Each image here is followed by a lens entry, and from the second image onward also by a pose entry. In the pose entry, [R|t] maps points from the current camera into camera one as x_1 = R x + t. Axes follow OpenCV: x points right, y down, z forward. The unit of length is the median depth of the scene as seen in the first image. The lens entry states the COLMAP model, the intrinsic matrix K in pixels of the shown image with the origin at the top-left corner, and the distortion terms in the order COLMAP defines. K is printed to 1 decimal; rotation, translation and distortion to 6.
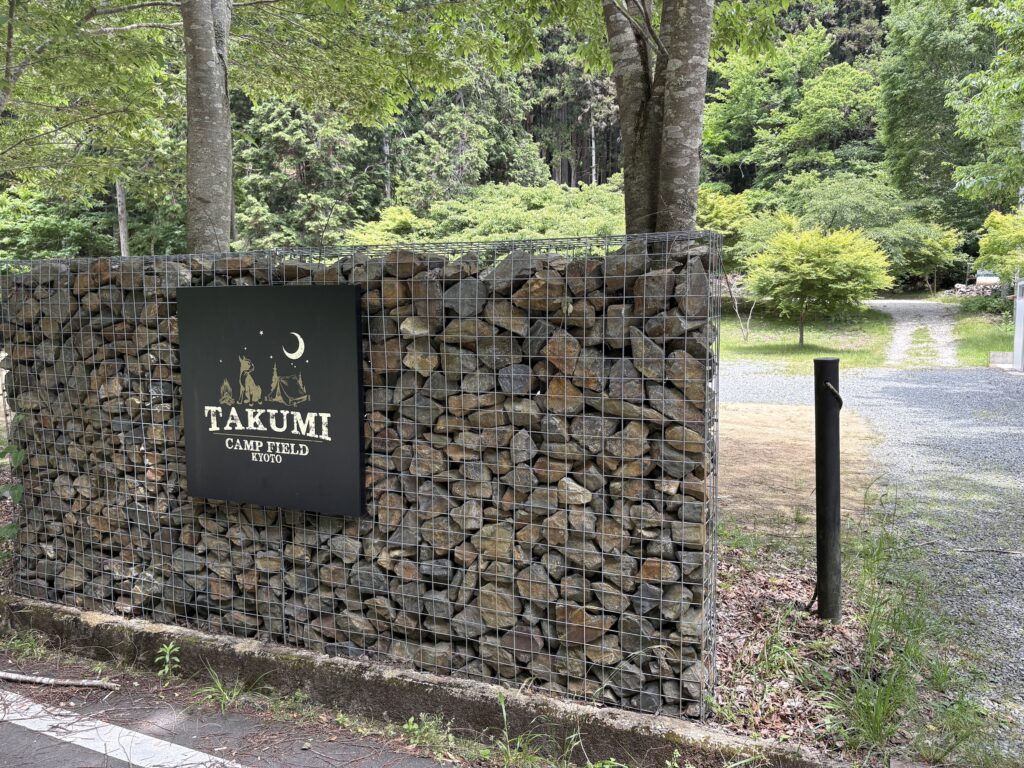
lens RADIAL K [[775.9, 0, 512.0], [0, 775.9, 384.0], [0, 0, 1]] dist [0.050073, -0.003961]
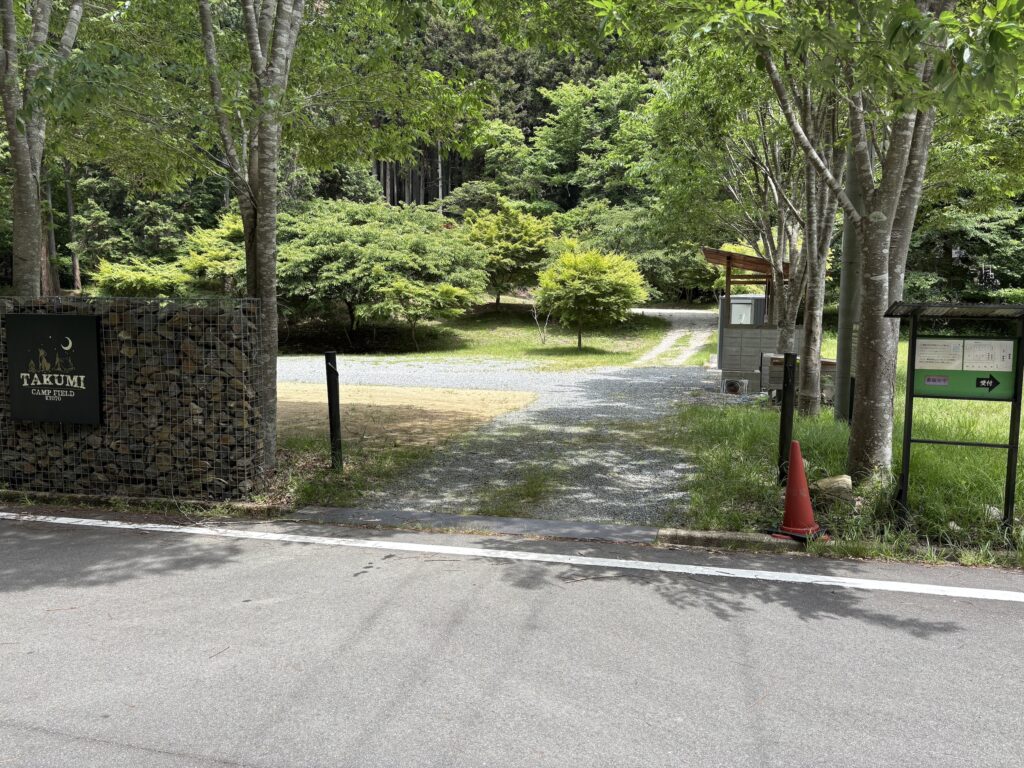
lens RADIAL K [[812.7, 0, 523.1], [0, 812.7, 381.1], [0, 0, 1]] dist [0.039013, 0.001966]
pose [[0.988720, 0.003443, 0.149733, 0.568228], [-0.002469, 0.999975, -0.006690, 0.060262], [-0.149753, 0.006245, 0.988704, -1.289586]]
